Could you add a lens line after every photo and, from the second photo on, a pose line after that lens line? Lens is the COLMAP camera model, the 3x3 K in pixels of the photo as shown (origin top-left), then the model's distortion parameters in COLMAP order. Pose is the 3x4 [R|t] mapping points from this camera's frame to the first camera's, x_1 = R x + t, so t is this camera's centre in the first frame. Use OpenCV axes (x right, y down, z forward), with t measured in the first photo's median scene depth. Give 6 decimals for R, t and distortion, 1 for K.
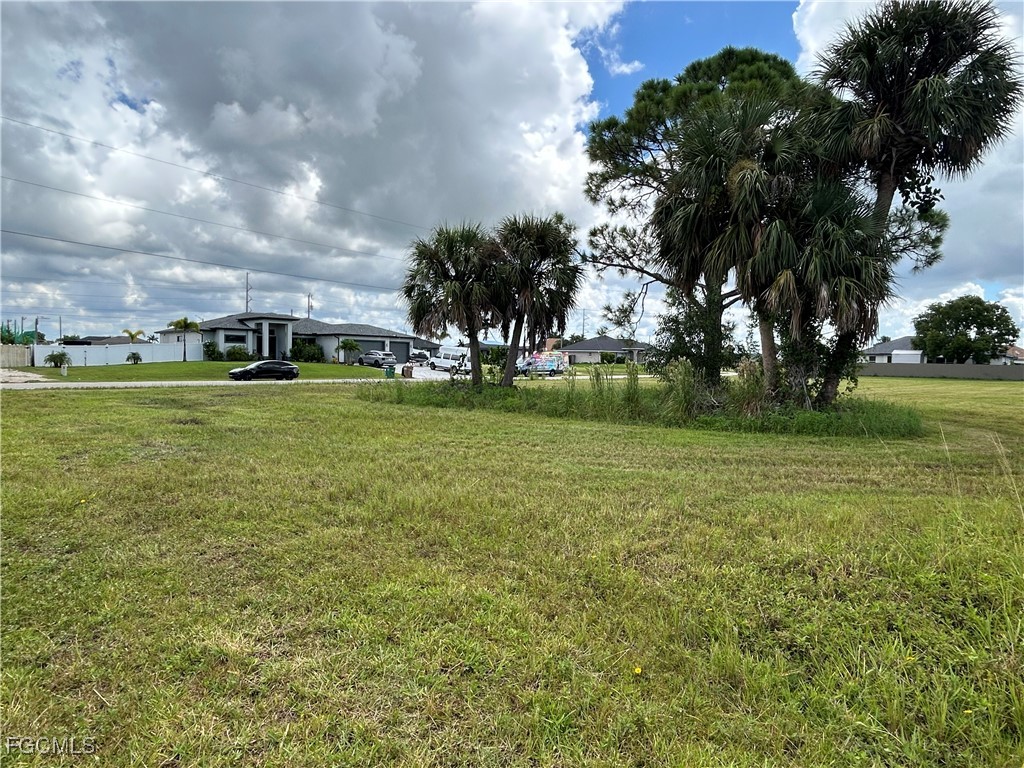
lens RADIAL K [[588.5, 0, 513.9], [0, 588.5, 383.3], [0, 0, 1]] dist [-0.006984, -0.000329]
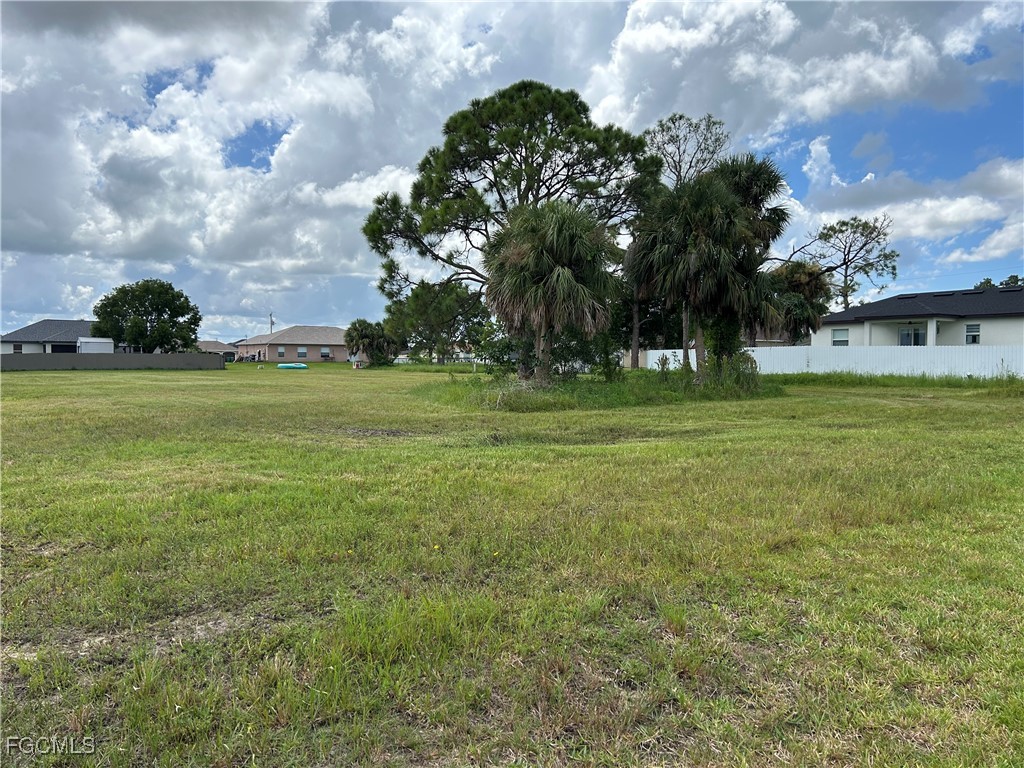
lens RADIAL K [[768.4, 0, 512.0], [0, 768.4, 384.0], [0, 0, 1]] dist [0.072162, -0.076288]
pose [[0.174601, -0.048158, 0.983461, -0.911734], [0.040053, 0.998324, 0.041775, -0.037989], [-0.983824, 0.032097, 0.176238, 0.643739]]
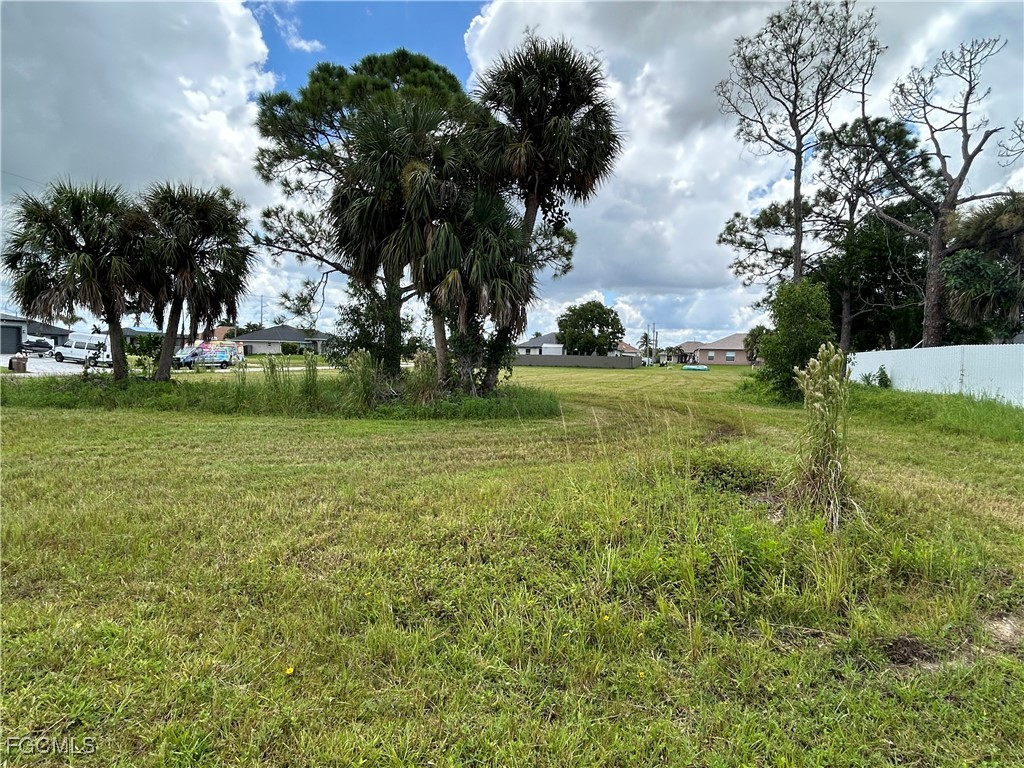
lens RADIAL K [[588.5, 0, 513.9], [0, 588.5, 383.3], [0, 0, 1]] dist [-0.006984, -0.000329]
pose [[0.867523, -0.021499, 0.496933, 0.013062], [0.014123, 0.999727, 0.018597, 0.000501], [-0.497197, -0.009116, 0.867590, -0.003928]]
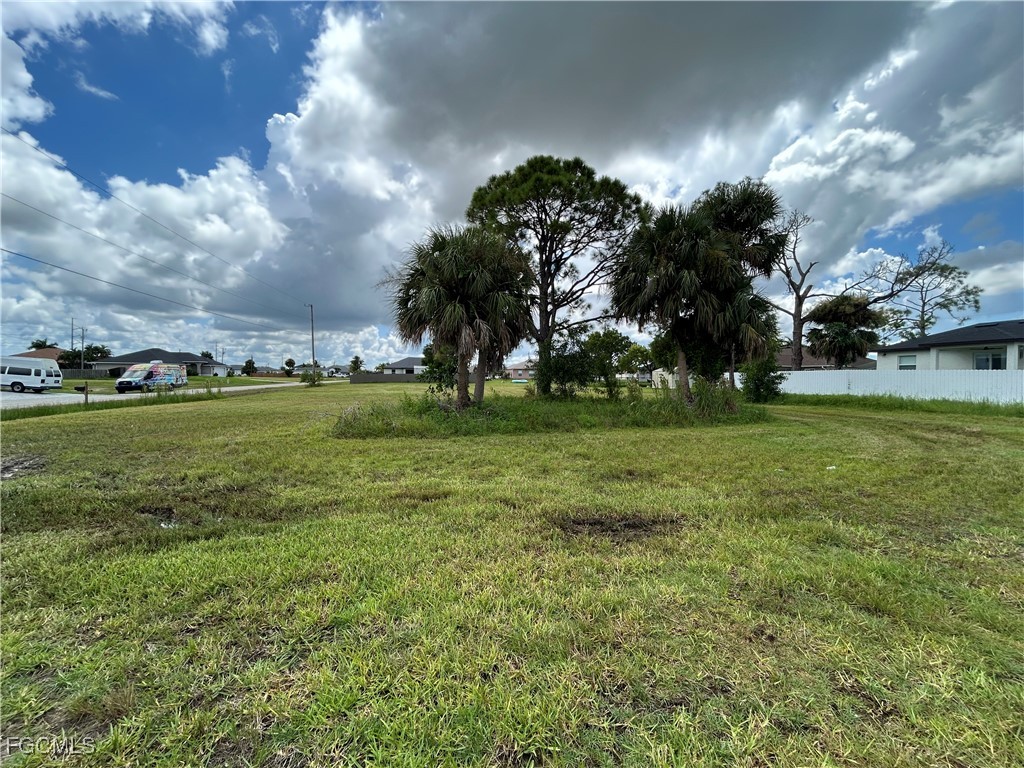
lens RADIAL K [[415.8, 0, 508.7], [0, 415.8, 385.3], [0, 0, 1]] dist [0.001420, 0.000778]
pose [[0.555716, -0.029839, 0.830837, -0.452875], [0.033311, 0.999352, 0.013610, -0.029021], [-0.830705, 0.020113, 0.556350, 0.446988]]
